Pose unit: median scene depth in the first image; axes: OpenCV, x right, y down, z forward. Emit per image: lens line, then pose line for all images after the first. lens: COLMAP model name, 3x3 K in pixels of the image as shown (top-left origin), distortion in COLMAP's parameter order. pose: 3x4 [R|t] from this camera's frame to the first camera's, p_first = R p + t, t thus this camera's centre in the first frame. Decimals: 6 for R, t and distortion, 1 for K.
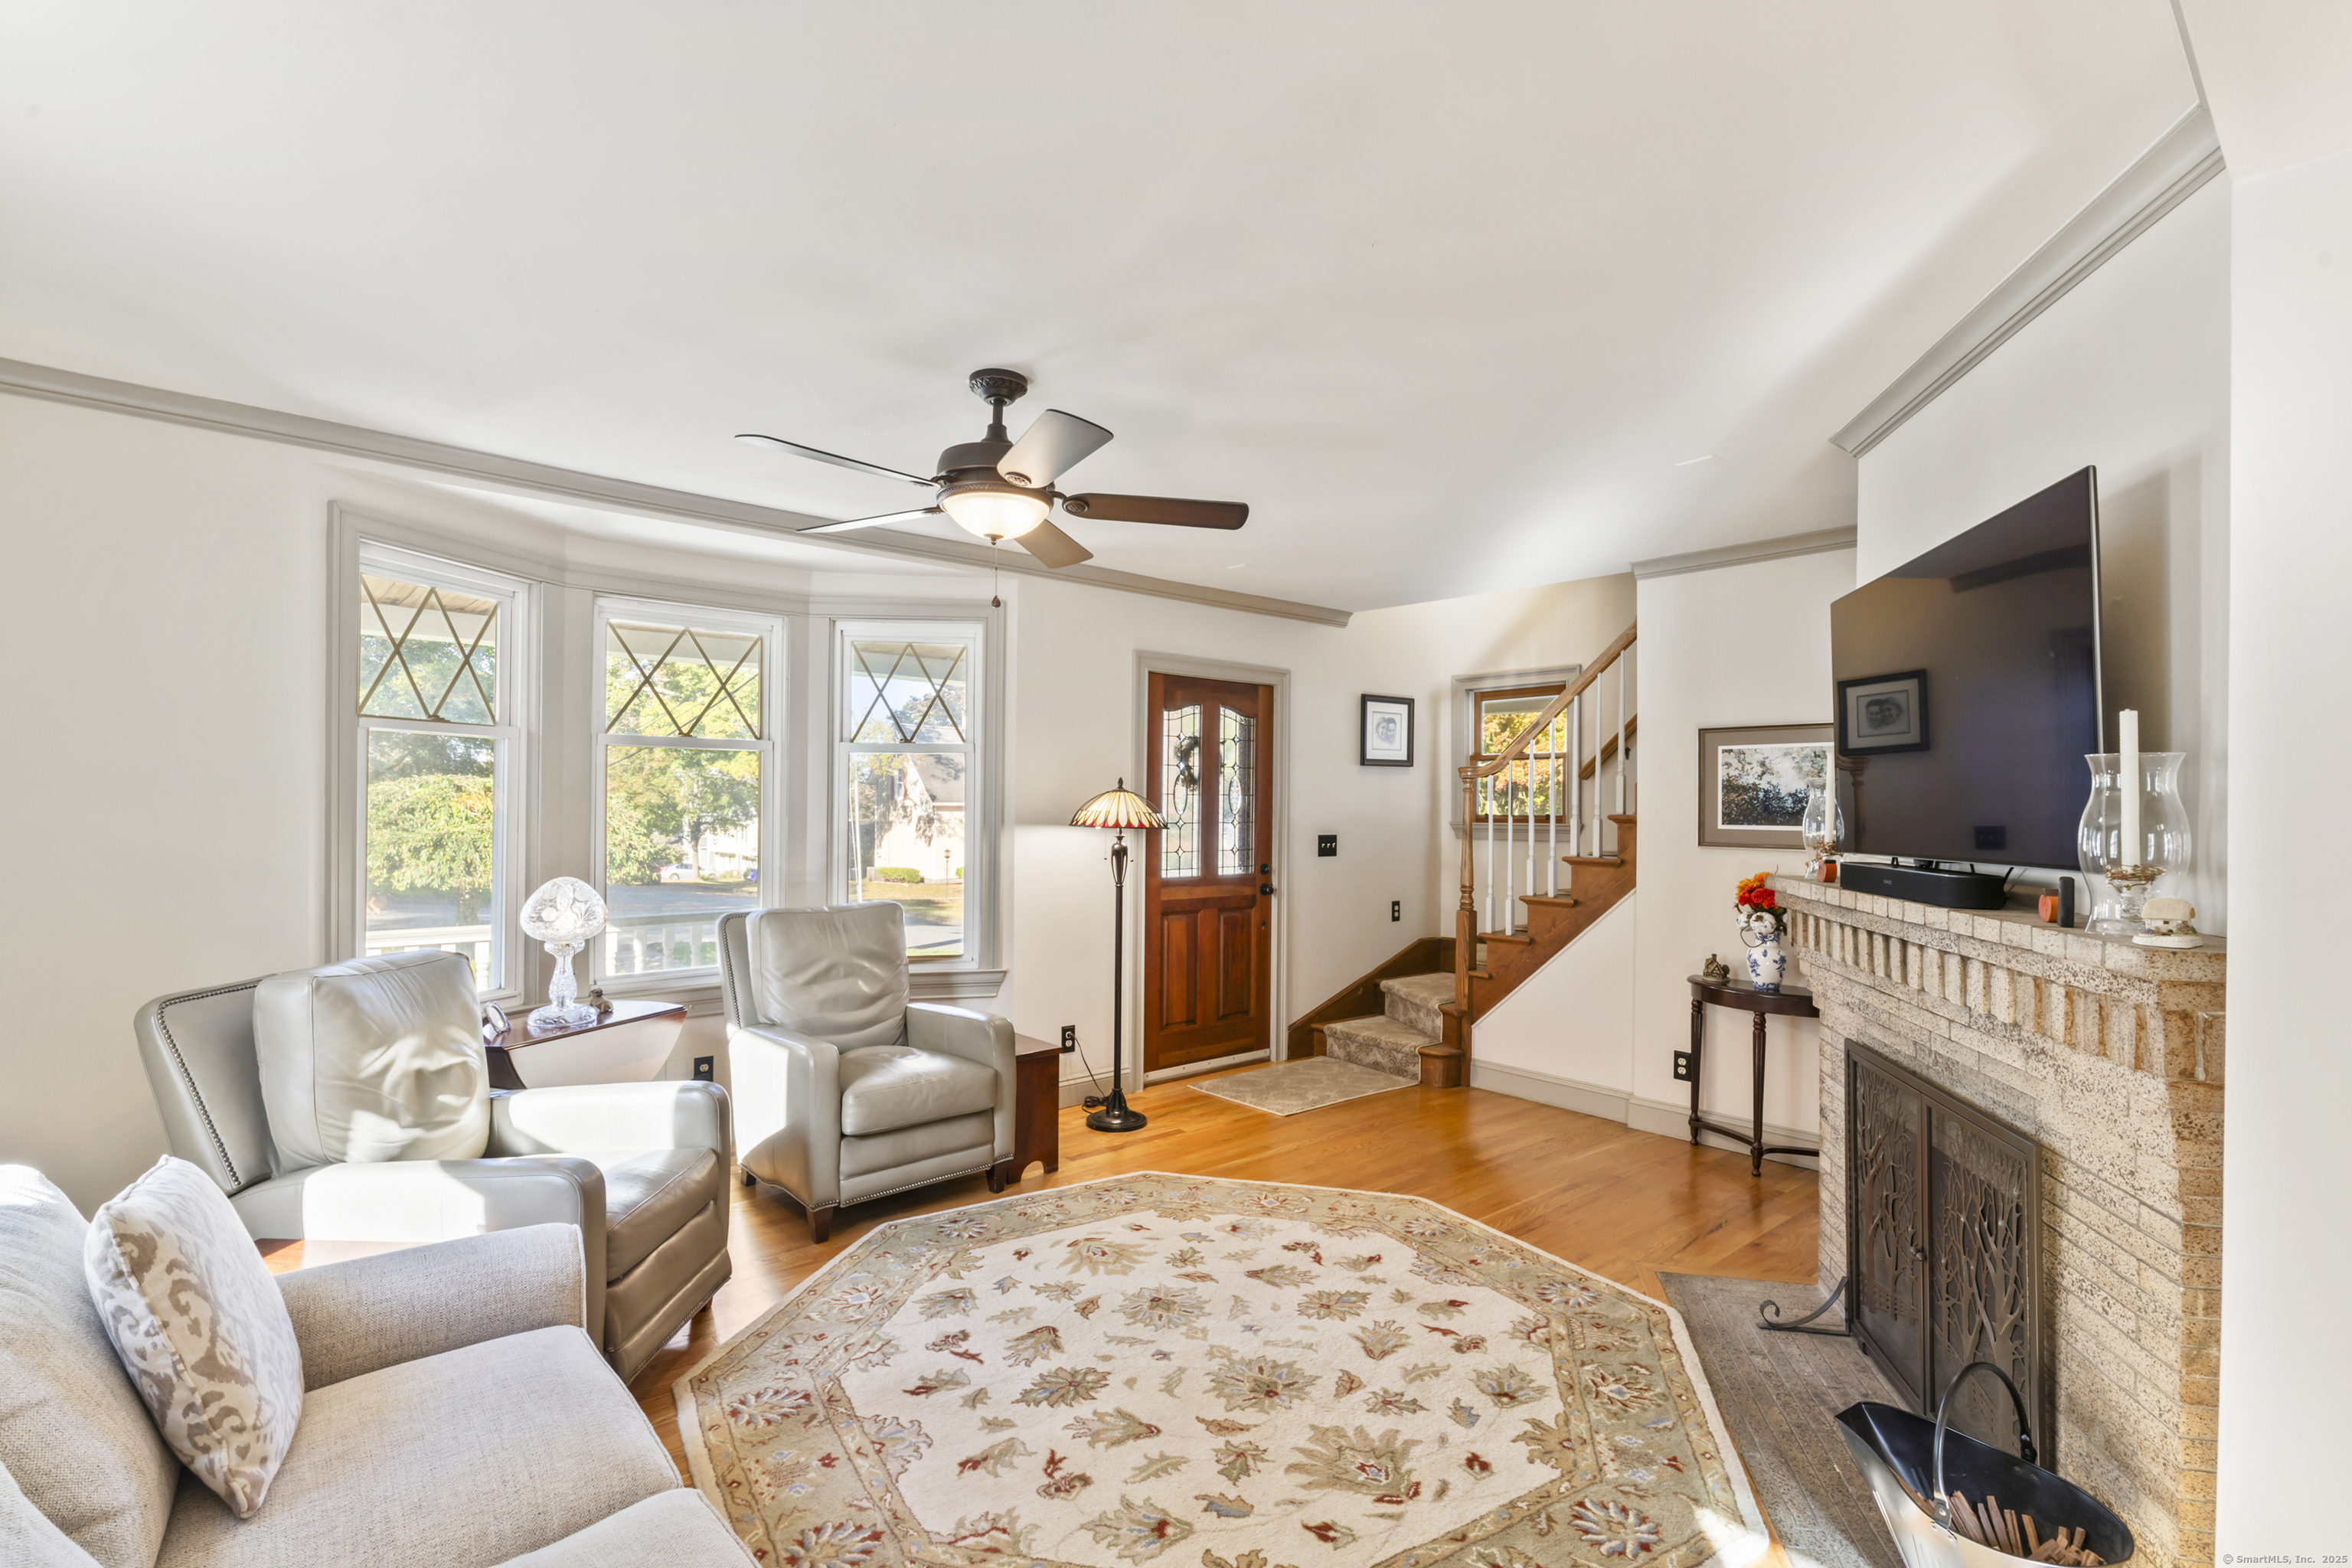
lens RADIAL K [[1109.3, 0, 1182.5], [0, 1109.3, 785.6], [0, 0, 1]] dist [-0.001095, -0.000052]
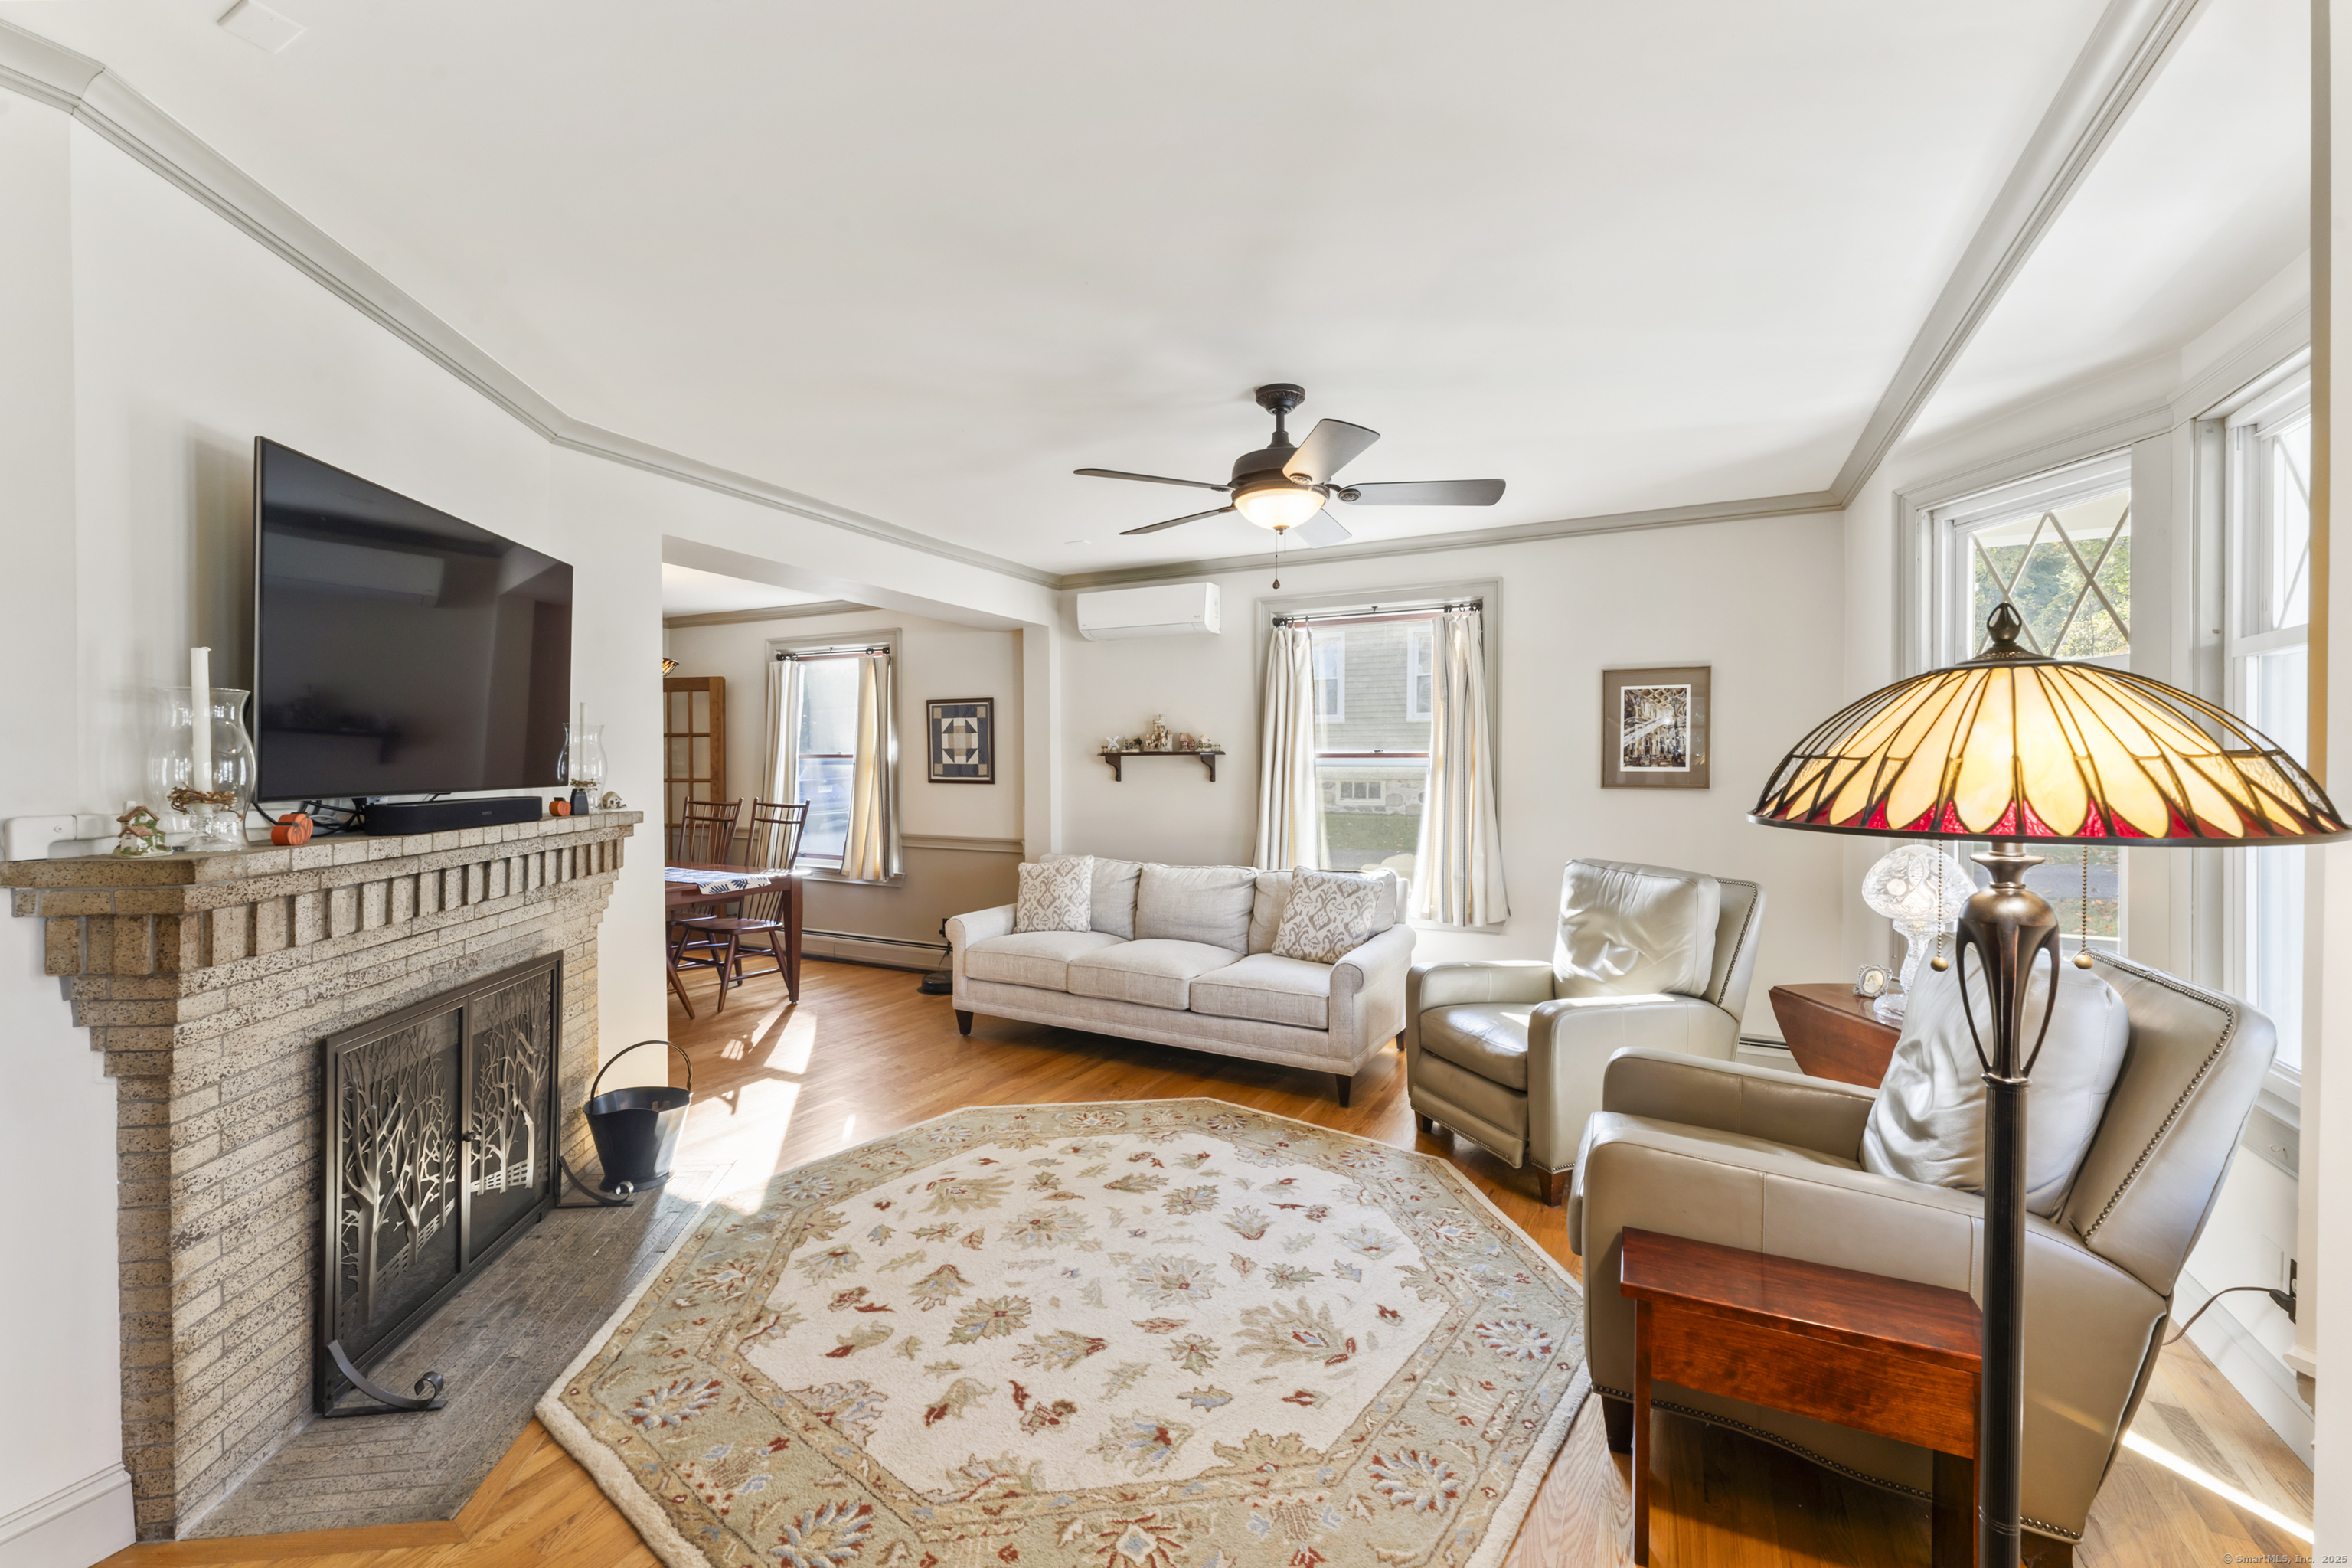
lens RADIAL K [[942.0, 0, 1183.6], [0, 942.0, 773.3], [0, 0, 1]] dist [-0.004352, -0.000402]
pose [[-0.931539, -0.009612, -0.363515, 0.278753], [-0.004614, 0.999883, -0.014614, 0.049218], [0.363613, -0.011936, -0.931474, 1.818056]]
